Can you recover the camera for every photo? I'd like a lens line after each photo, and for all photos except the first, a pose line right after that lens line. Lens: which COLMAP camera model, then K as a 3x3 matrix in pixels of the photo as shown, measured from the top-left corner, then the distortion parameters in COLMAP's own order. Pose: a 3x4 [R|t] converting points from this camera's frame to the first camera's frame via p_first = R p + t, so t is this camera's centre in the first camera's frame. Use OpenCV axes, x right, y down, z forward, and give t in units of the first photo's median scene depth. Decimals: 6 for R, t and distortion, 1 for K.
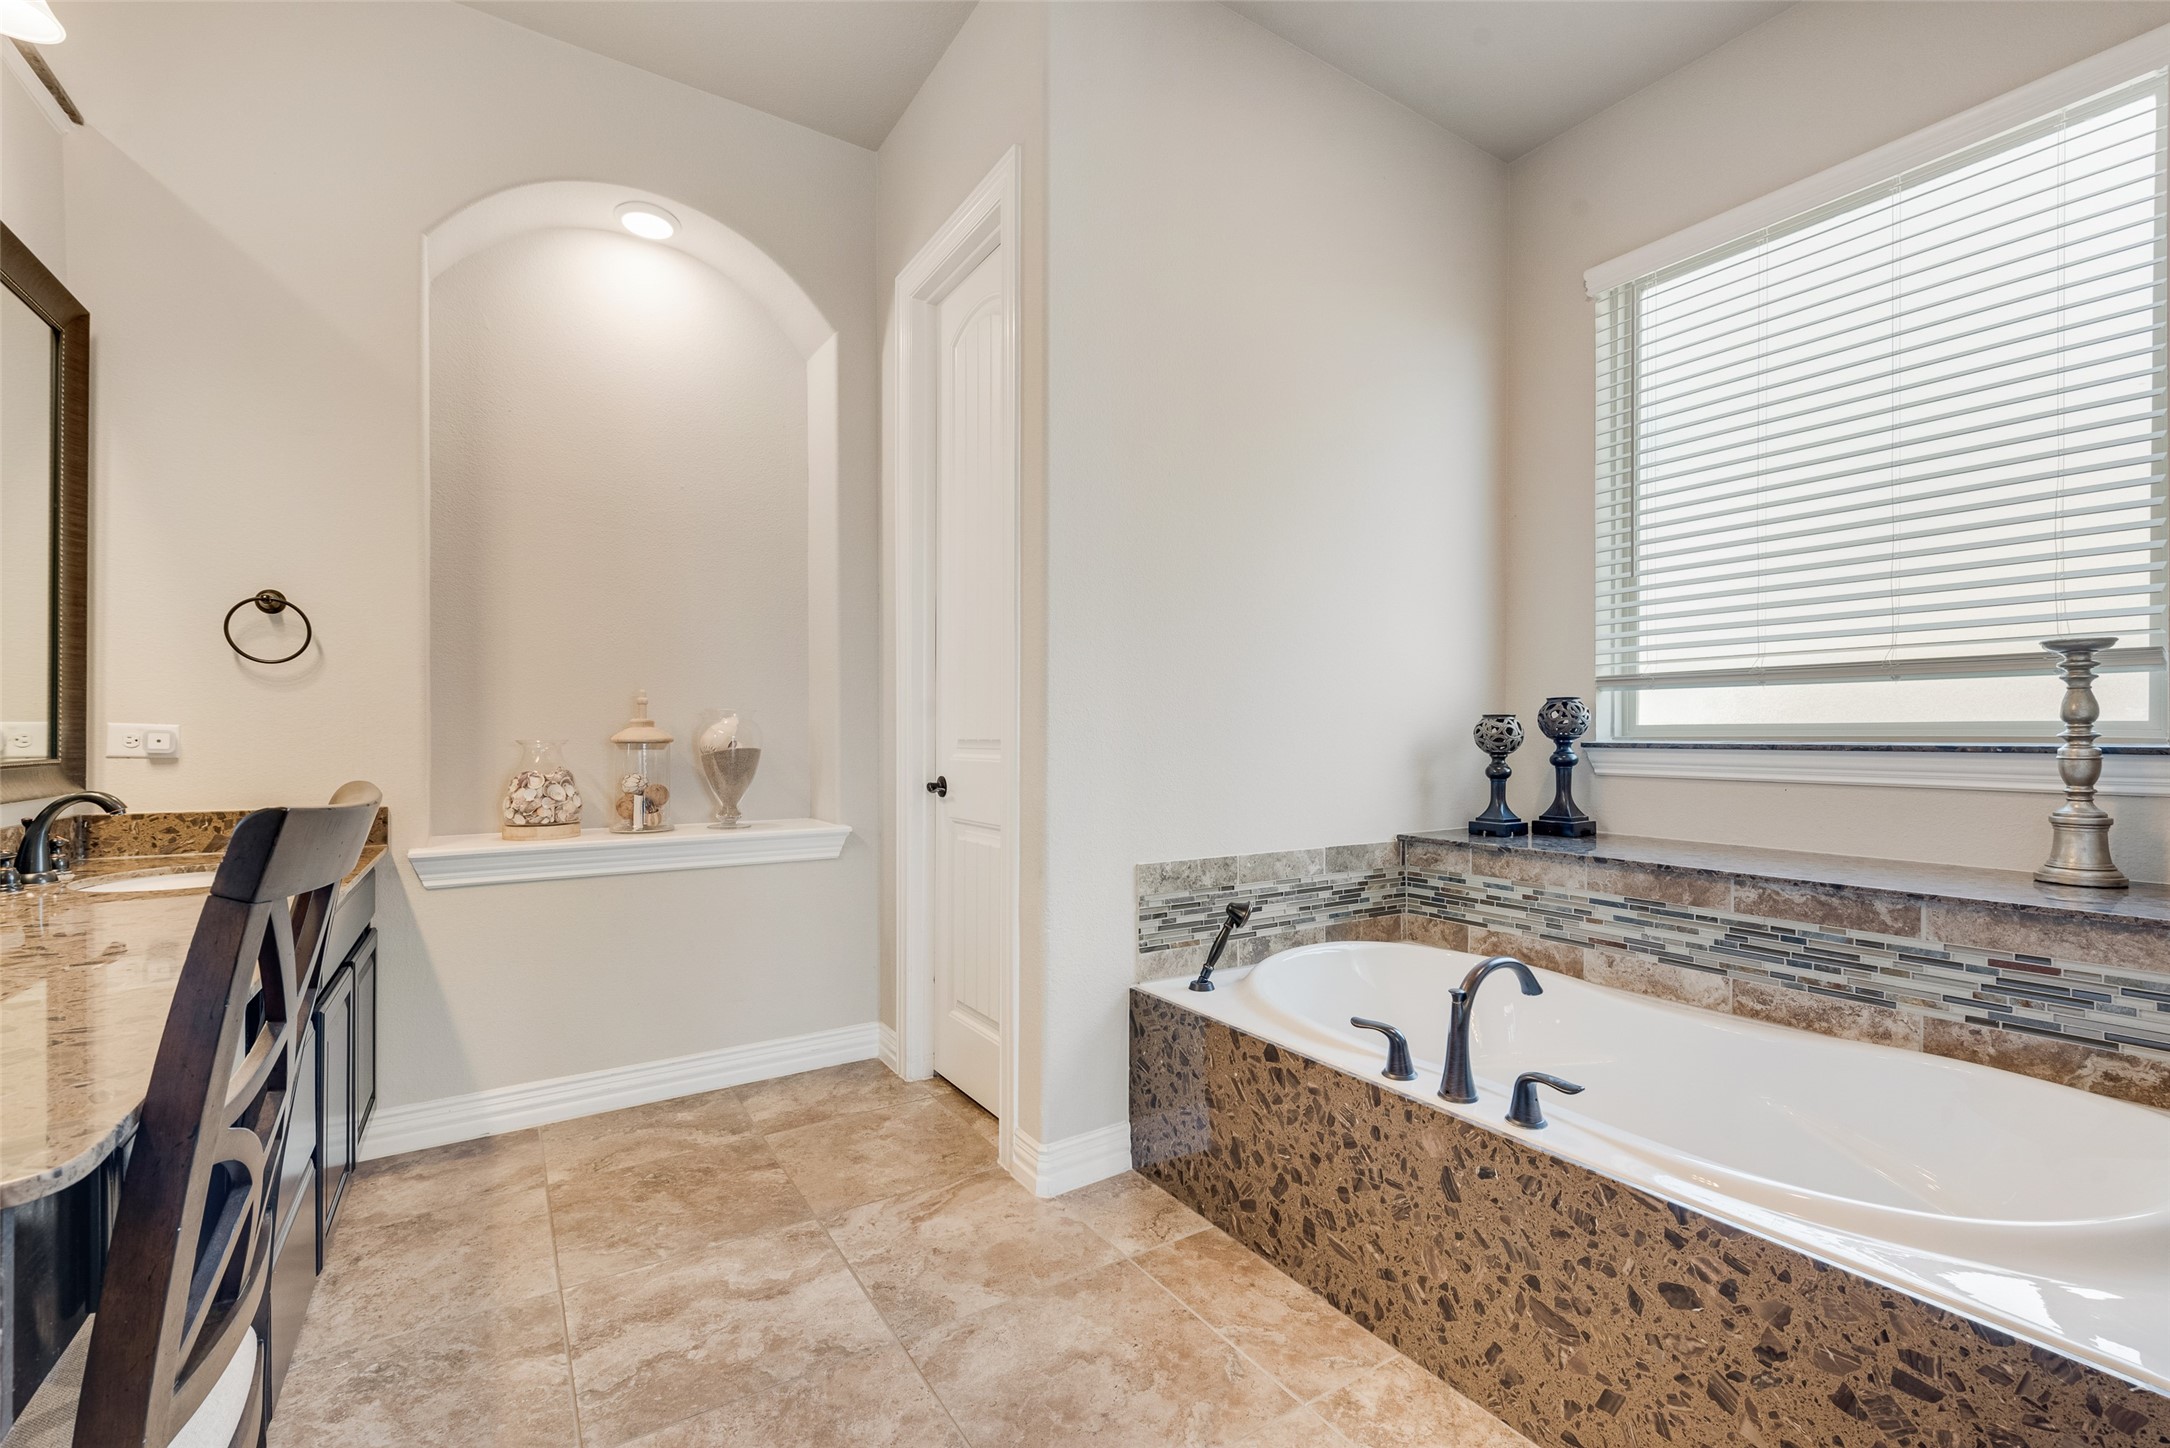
lens RADIAL K [[942.9, 0, 1084.1], [0, 942.9, 739.8], [0, 0, 1]] dist [0.007165, -0.001619]
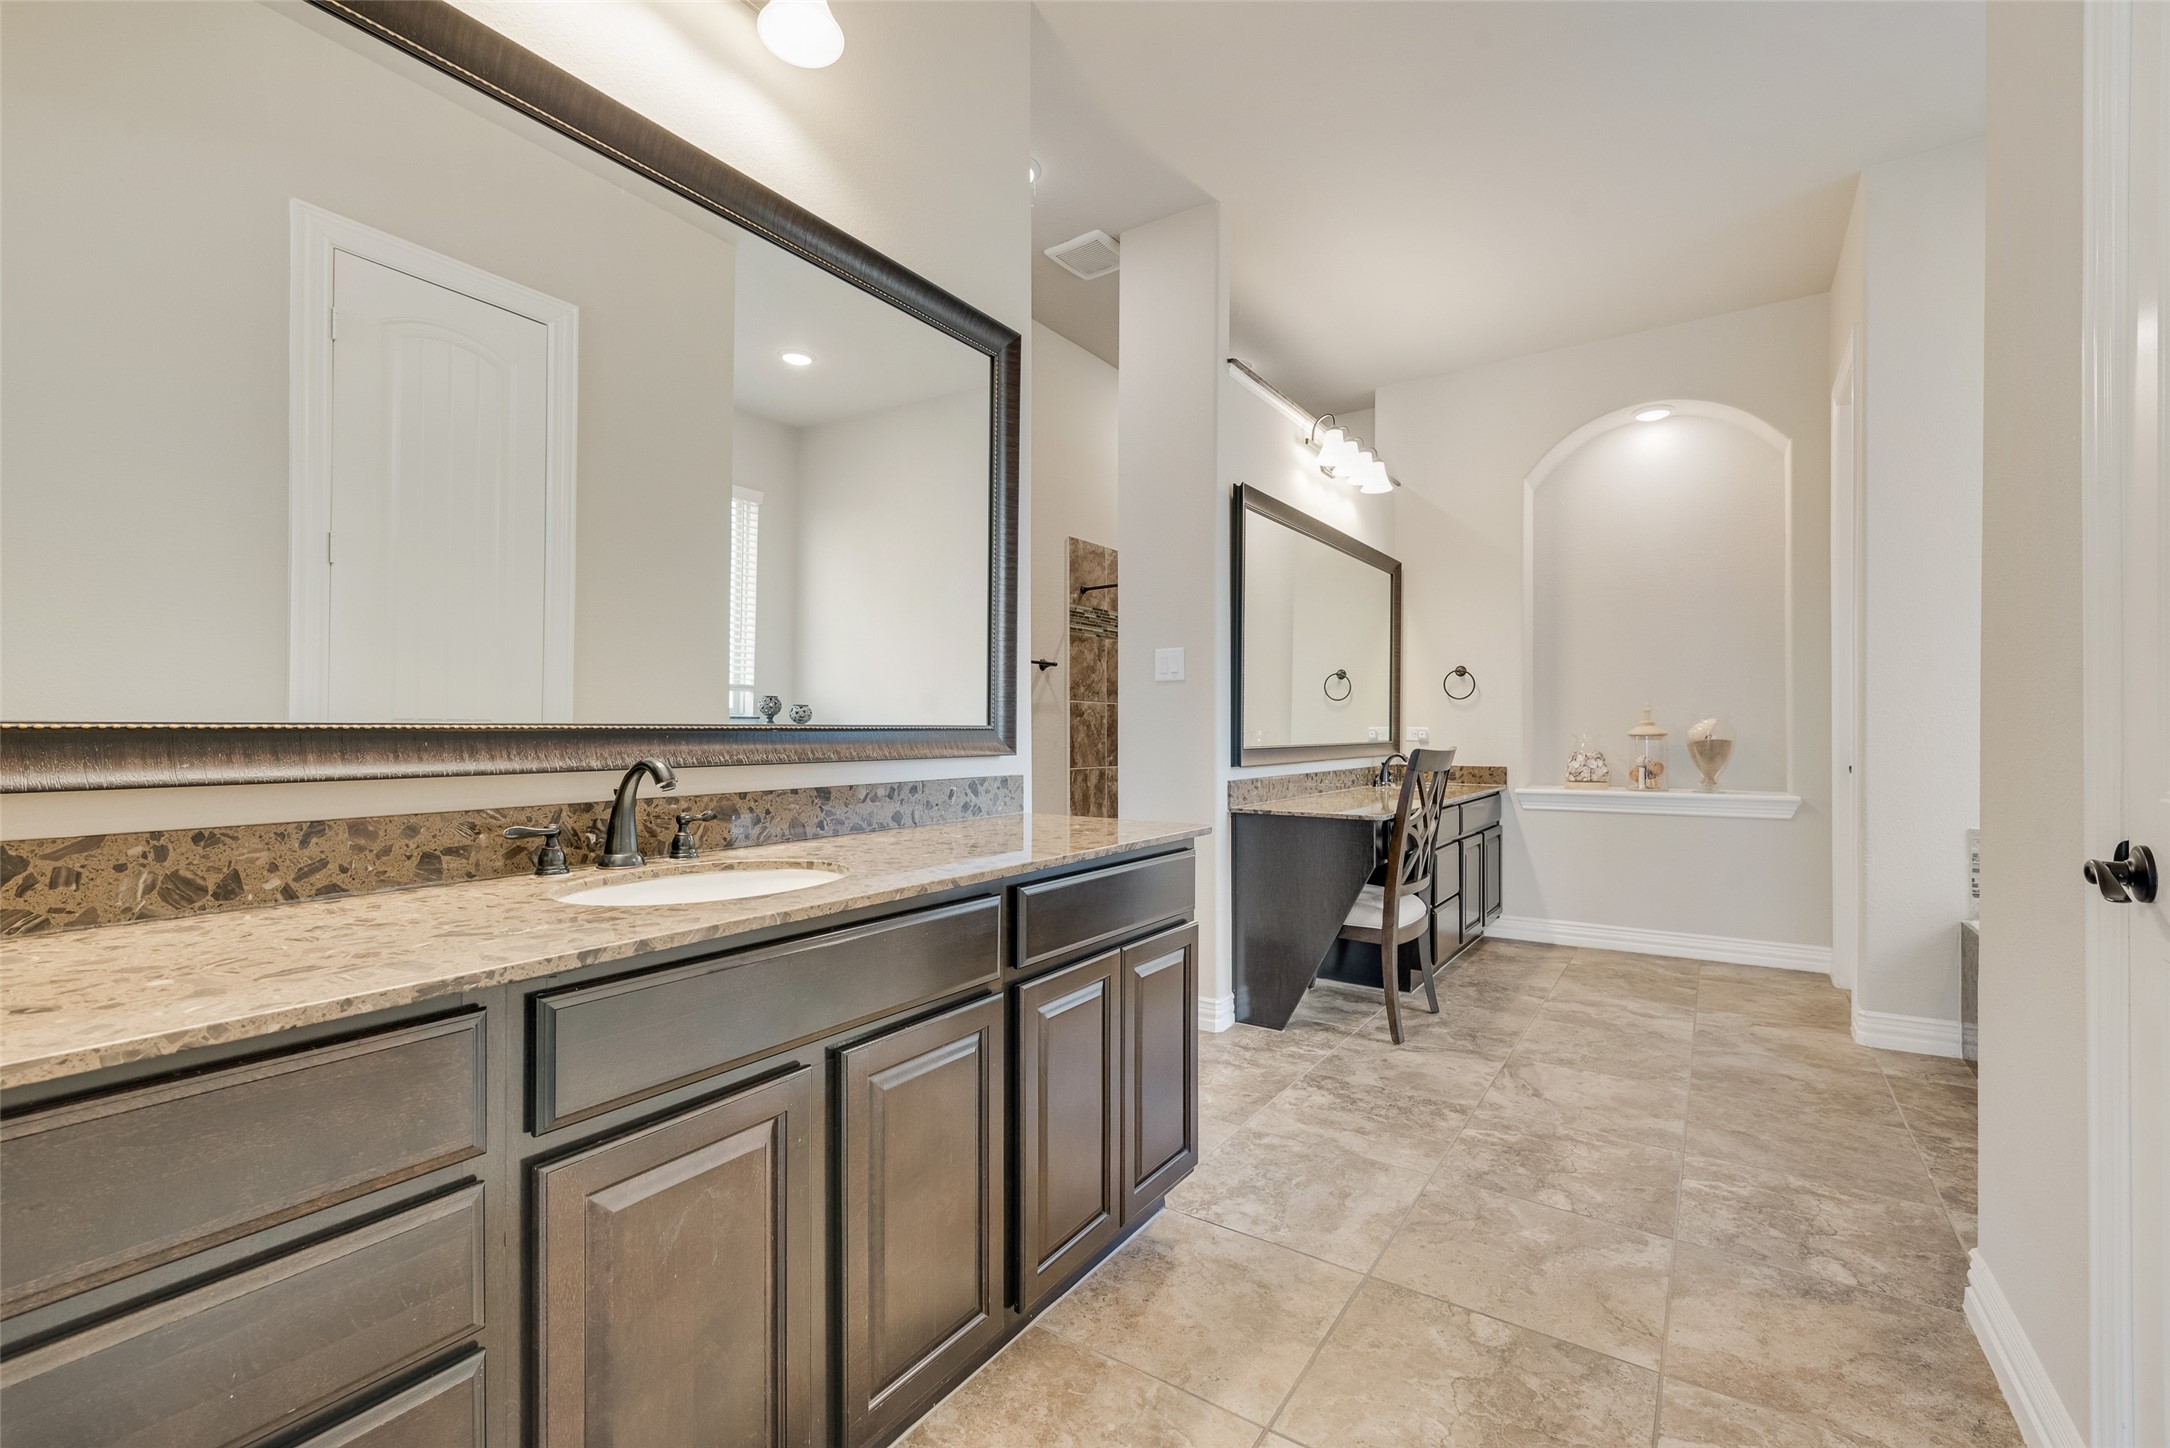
lens RADIAL K [[942.9, 0, 1084.1], [0, 942.9, 732.6], [0, 0, 1]] dist [0.007165, -0.001619]
pose [[0.401036, -0.002120, -0.916060, 0.815872], [-0.001578, 0.999994, -0.003005, 0.005163], [0.916061, 0.002651, 0.401030, -0.695343]]
